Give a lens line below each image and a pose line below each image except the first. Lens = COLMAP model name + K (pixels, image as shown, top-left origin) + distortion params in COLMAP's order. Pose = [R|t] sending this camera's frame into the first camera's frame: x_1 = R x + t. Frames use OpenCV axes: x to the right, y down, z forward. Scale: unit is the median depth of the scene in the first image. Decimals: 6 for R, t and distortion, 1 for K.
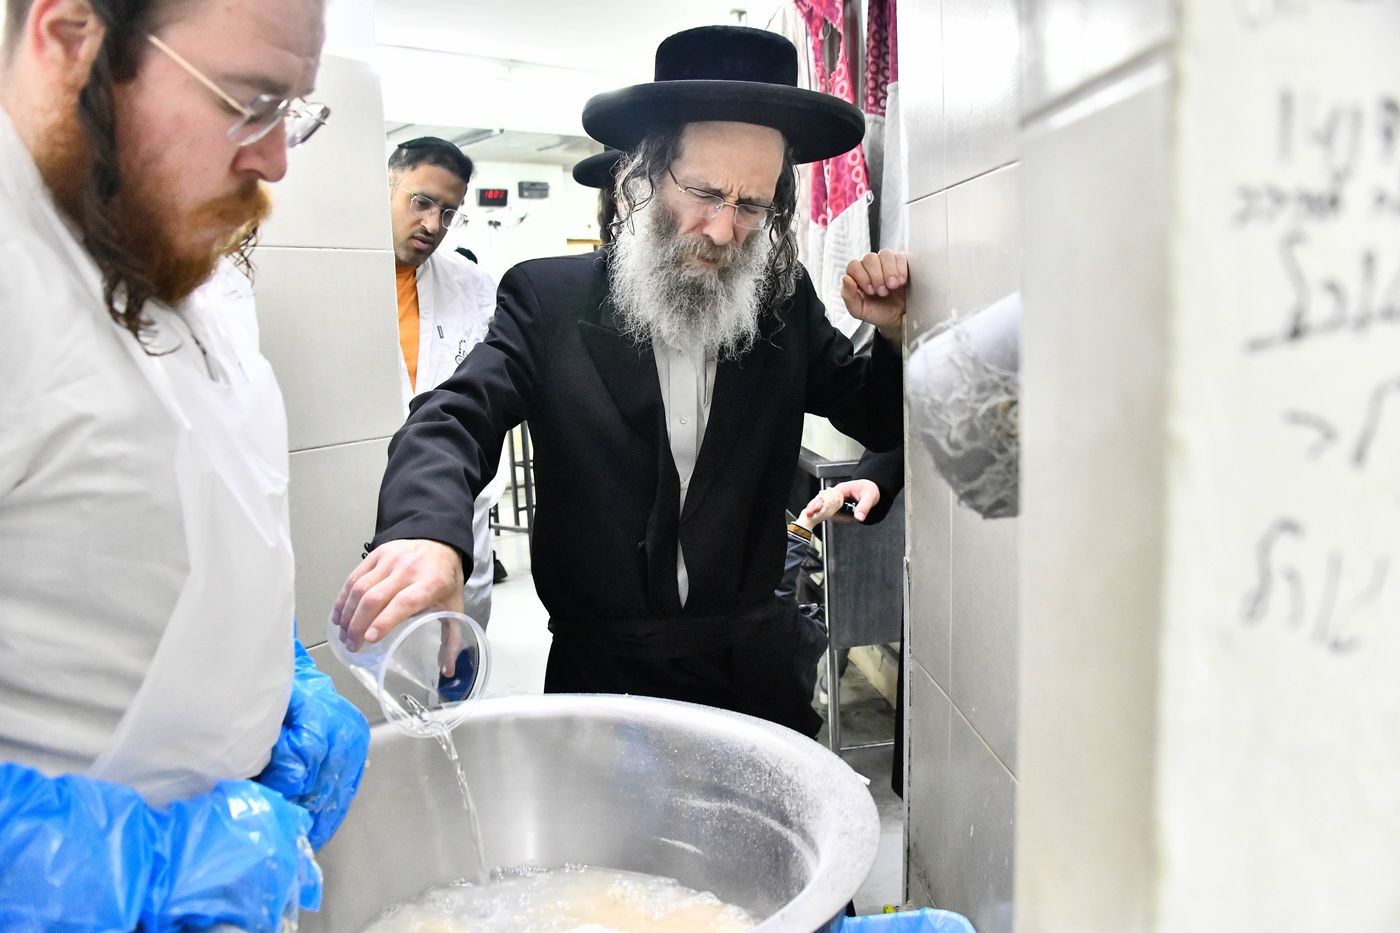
lens RADIAL K [[1172.5, 0, 700.7], [0, 1172.5, 425.4], [0, 0, 1]] dist [-0.119949, 0.067096]
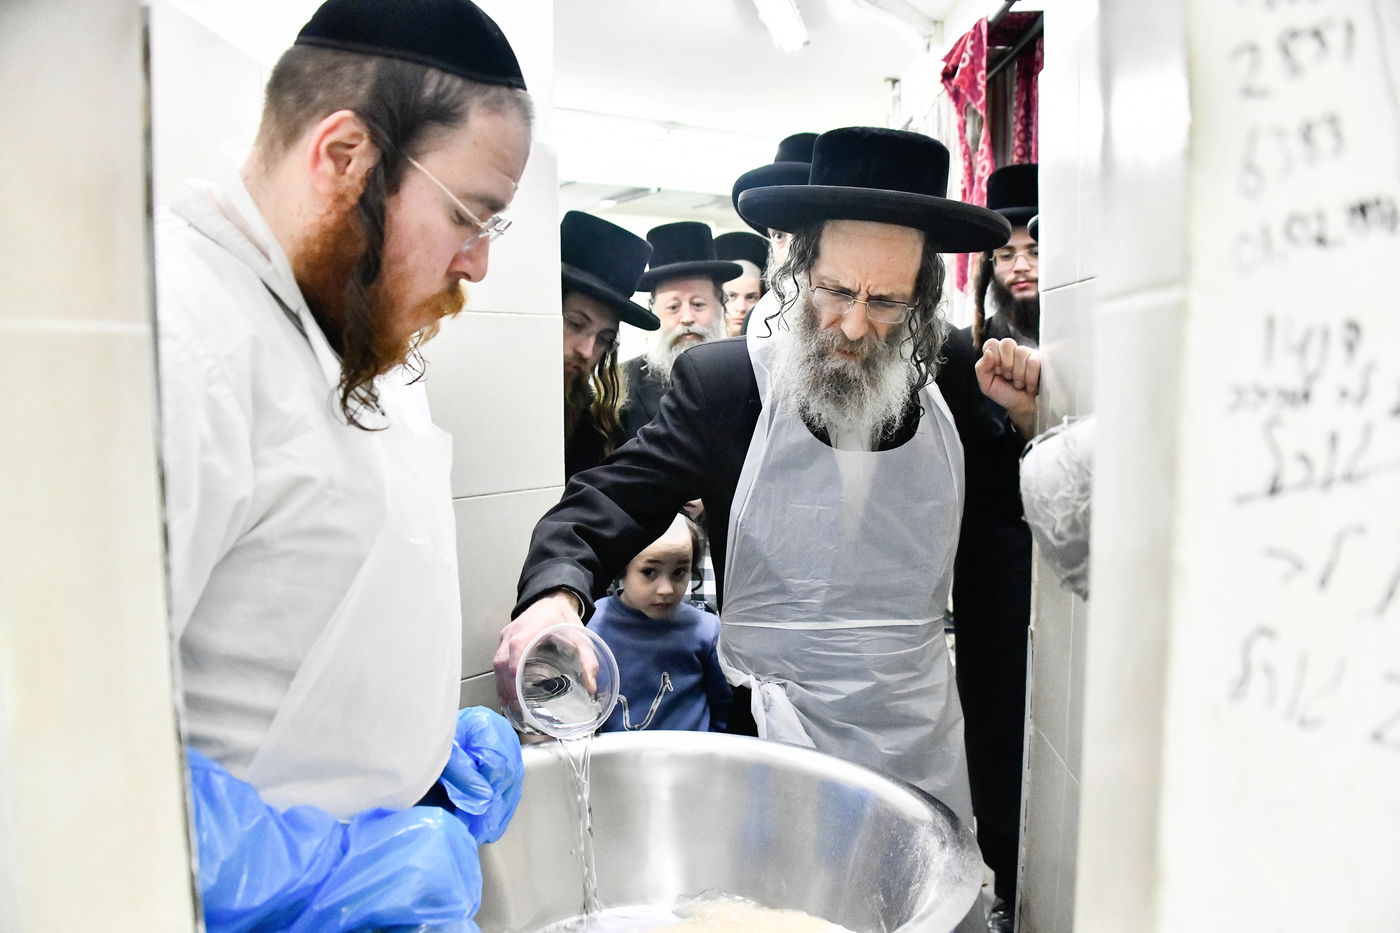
lens RADIAL K [[1172.5, 0, 700.7], [0, 1172.5, 425.4], [0, 0, 1]] dist [-0.119949, 0.067096]
pose [[0.991879, 0.035295, -0.122188, 0.001418], [-0.040466, 0.998376, -0.040095, -0.031235], [0.120575, 0.044714, 0.991697, -0.182529]]
